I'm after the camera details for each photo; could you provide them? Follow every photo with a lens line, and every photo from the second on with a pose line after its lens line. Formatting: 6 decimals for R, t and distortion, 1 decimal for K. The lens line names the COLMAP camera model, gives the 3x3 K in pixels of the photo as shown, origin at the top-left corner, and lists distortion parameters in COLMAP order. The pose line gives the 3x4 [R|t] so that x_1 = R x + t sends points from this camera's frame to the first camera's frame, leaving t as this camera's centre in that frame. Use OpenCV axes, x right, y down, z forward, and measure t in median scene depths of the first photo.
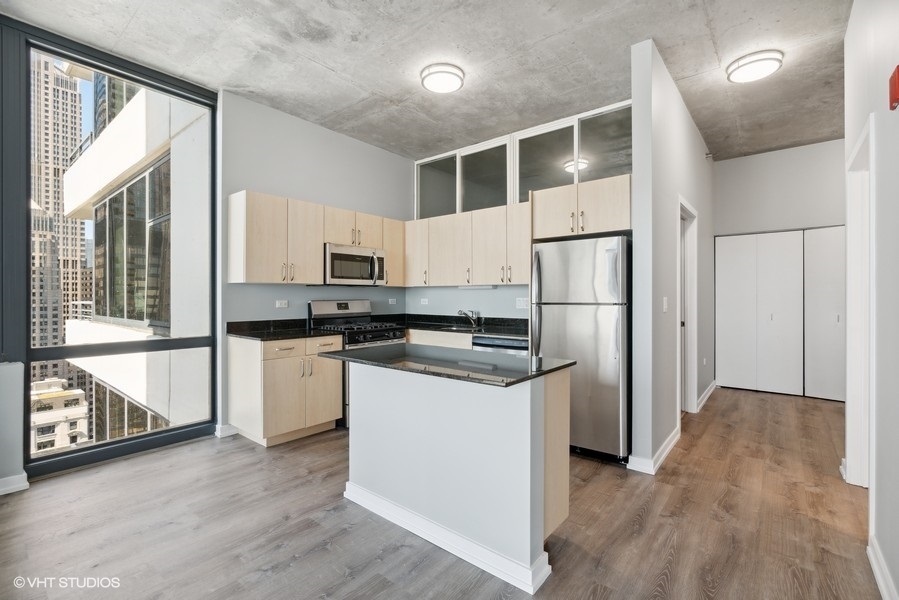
lens RADIAL K [[404.1, 0, 447.7], [0, 404.1, 296.9], [0, 0, 1]] dist [-0.009486, -0.000363]
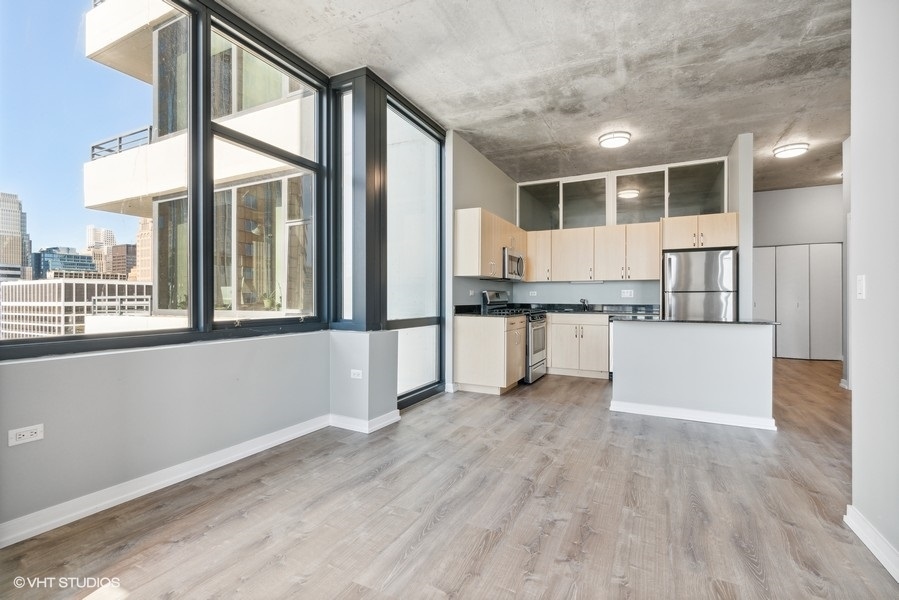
lens RADIAL K [[404.1, 0, 447.7], [0, 404.1, 296.9], [0, 0, 1]] dist [-0.009486, -0.000363]
pose [[0.979427, 0.002766, 0.201779, -0.841221], [-0.002126, 0.999992, -0.003386, 0.038949], [-0.201787, 0.002888, 0.979425, -0.297437]]
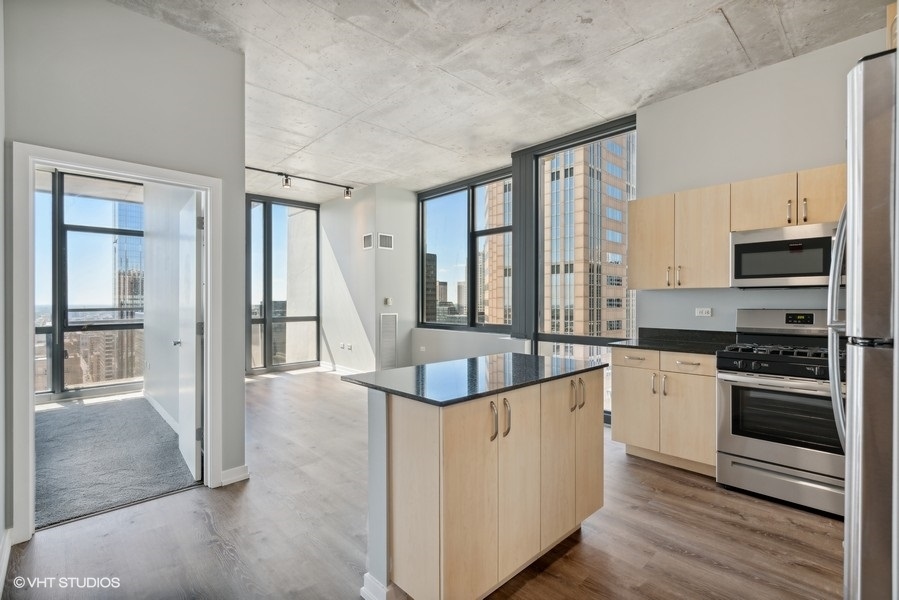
lens RADIAL K [[416.7, 0, 446.2], [0, 416.7, 301.1], [0, 0, 1]] dist [-0.000485, -0.000077]
pose [[-0.126963, -0.000457, -0.991907, 0.595715], [-0.001951, 0.999998, -0.000211, -0.005015], [0.991906, 0.001908, -0.126963, 0.638802]]
